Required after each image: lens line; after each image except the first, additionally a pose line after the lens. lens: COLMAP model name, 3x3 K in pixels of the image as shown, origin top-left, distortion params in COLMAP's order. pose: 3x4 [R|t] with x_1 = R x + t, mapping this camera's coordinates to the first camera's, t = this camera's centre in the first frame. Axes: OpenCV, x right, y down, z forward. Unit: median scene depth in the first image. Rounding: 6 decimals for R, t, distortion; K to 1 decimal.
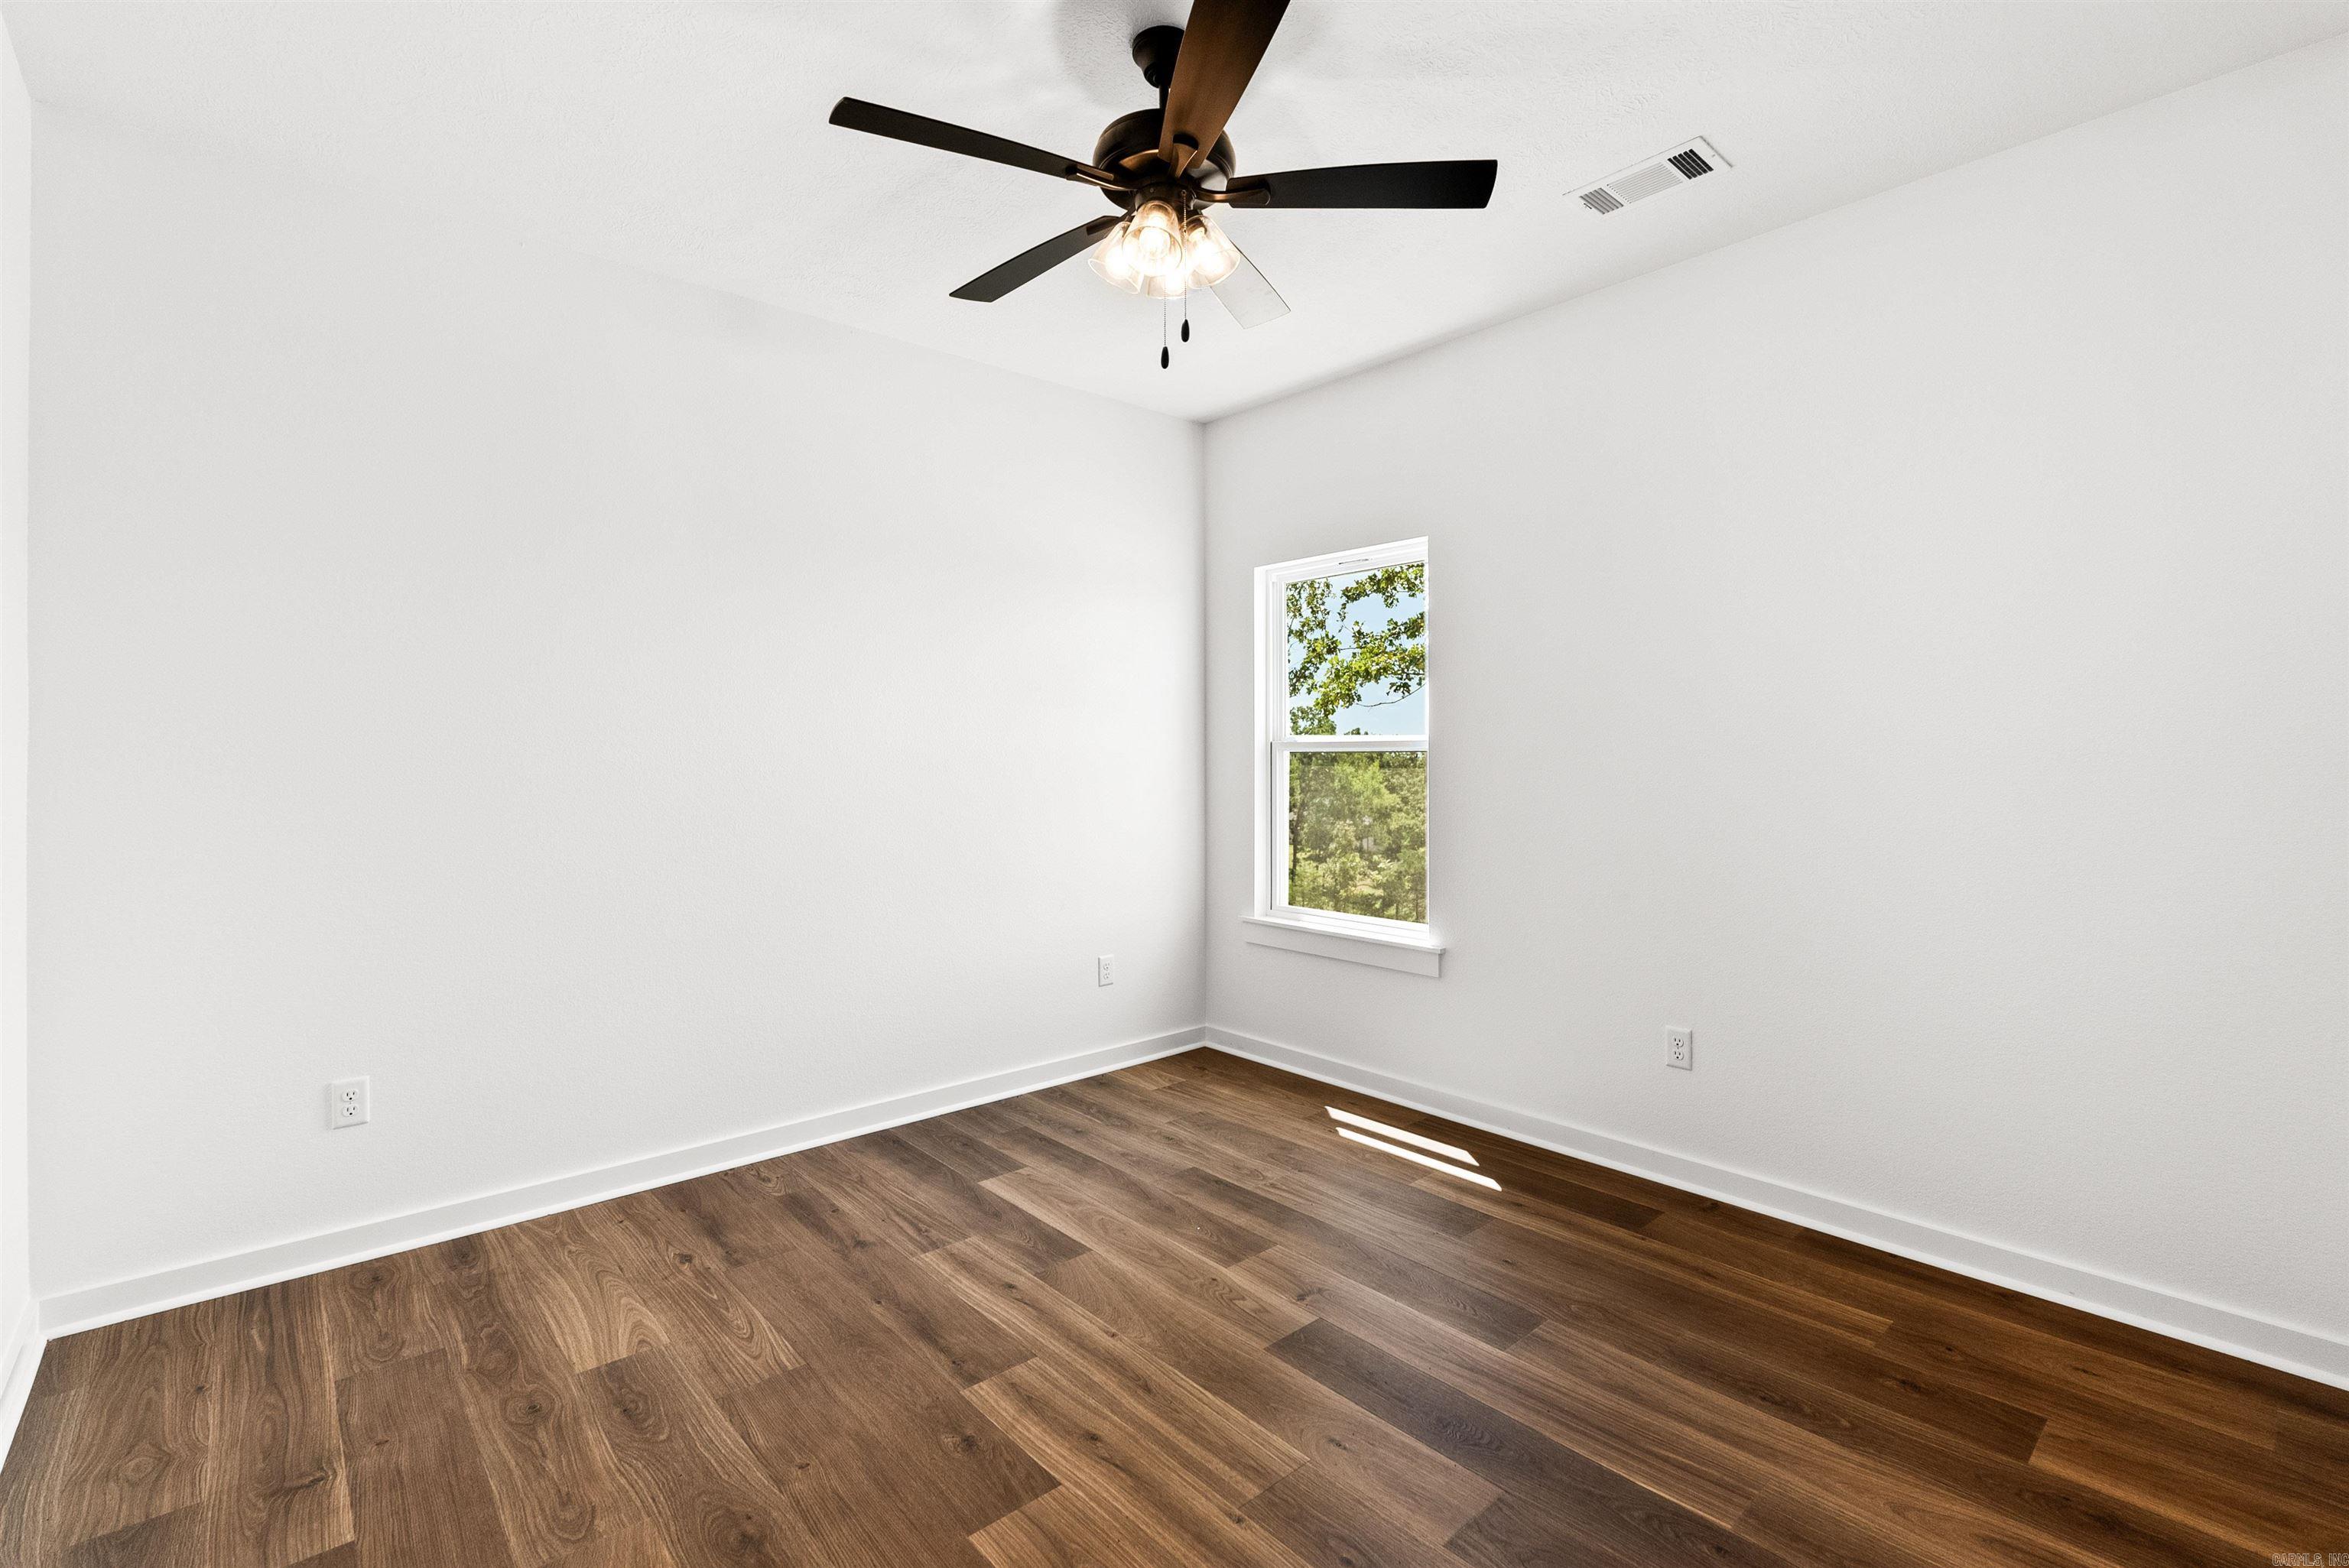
lens RADIAL K [[1001.7, 0, 1174.5], [0, 1001.7, 784.0], [0, 0, 1]] dist [-0.054950, -0.000062]
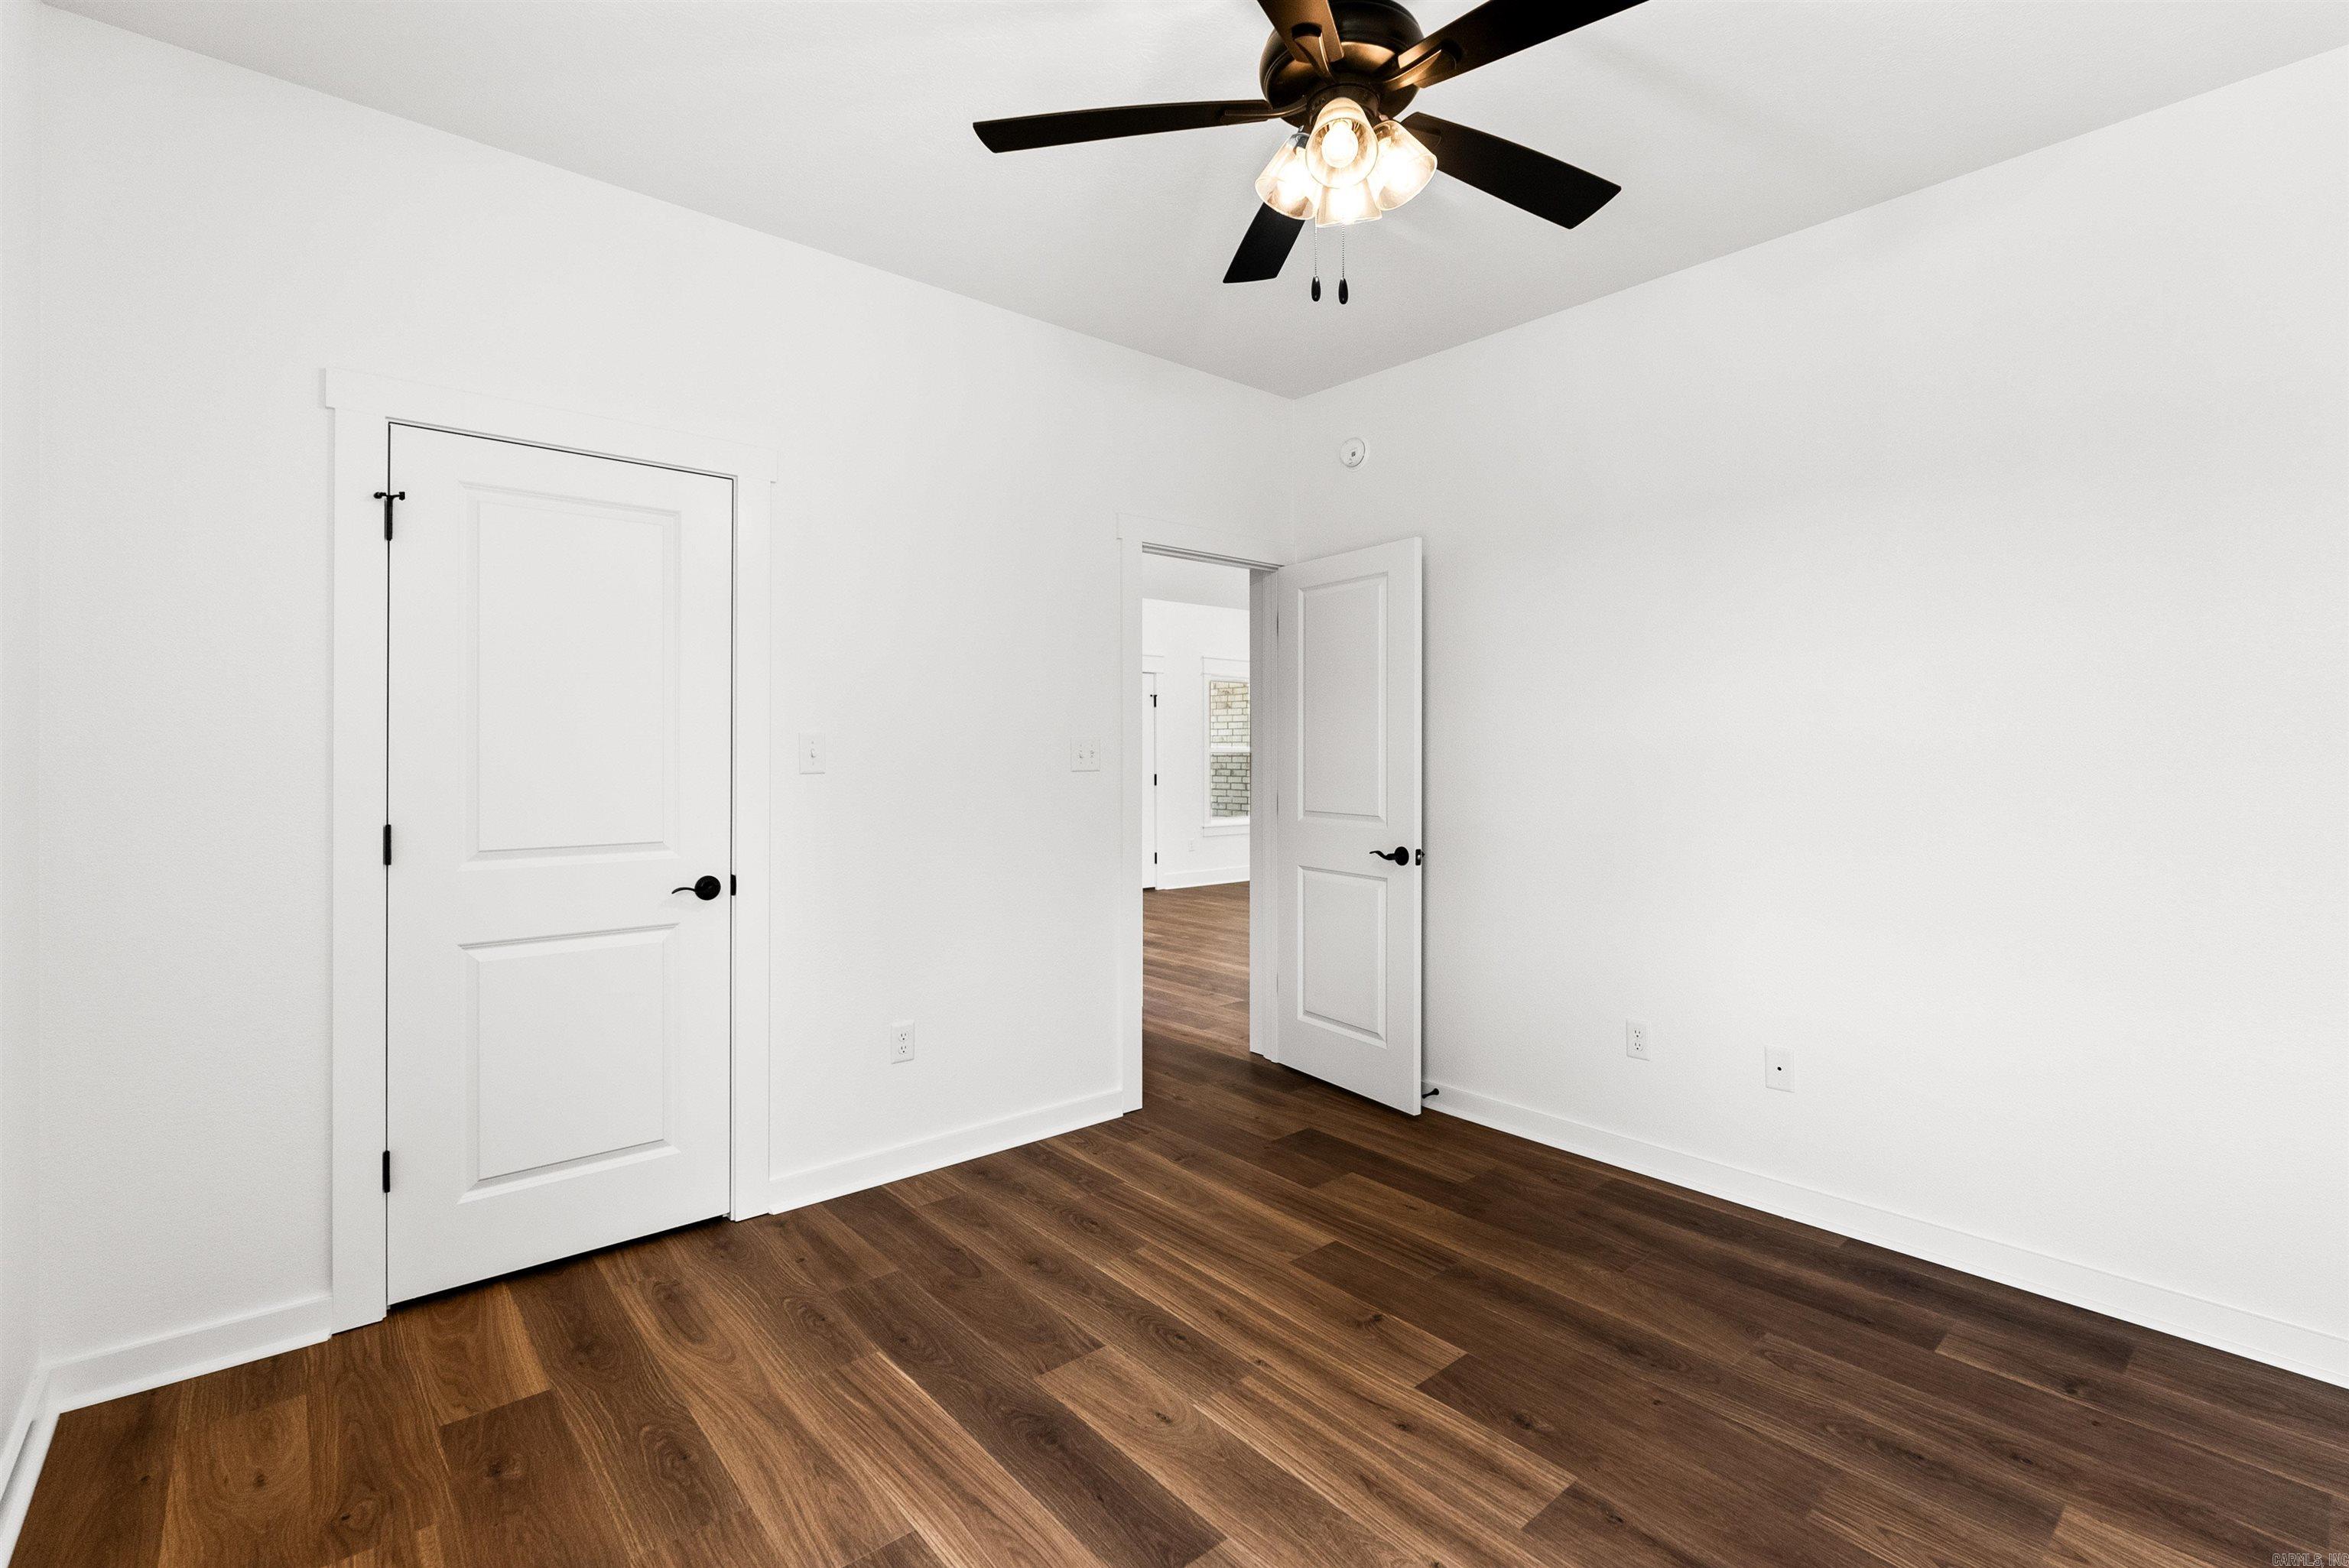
lens RADIAL K [[1041.2, 0, 1180.7], [0, 1041.2, 760.6], [0, 0, 1]] dist [-0.006339, 0.000270]
pose [[-0.999908, 0.003903, 0.012987, 0.130127], [0.004221, 0.999689, 0.024571, -0.049545], [-0.012887, 0.024624, -0.999614, 2.043786]]
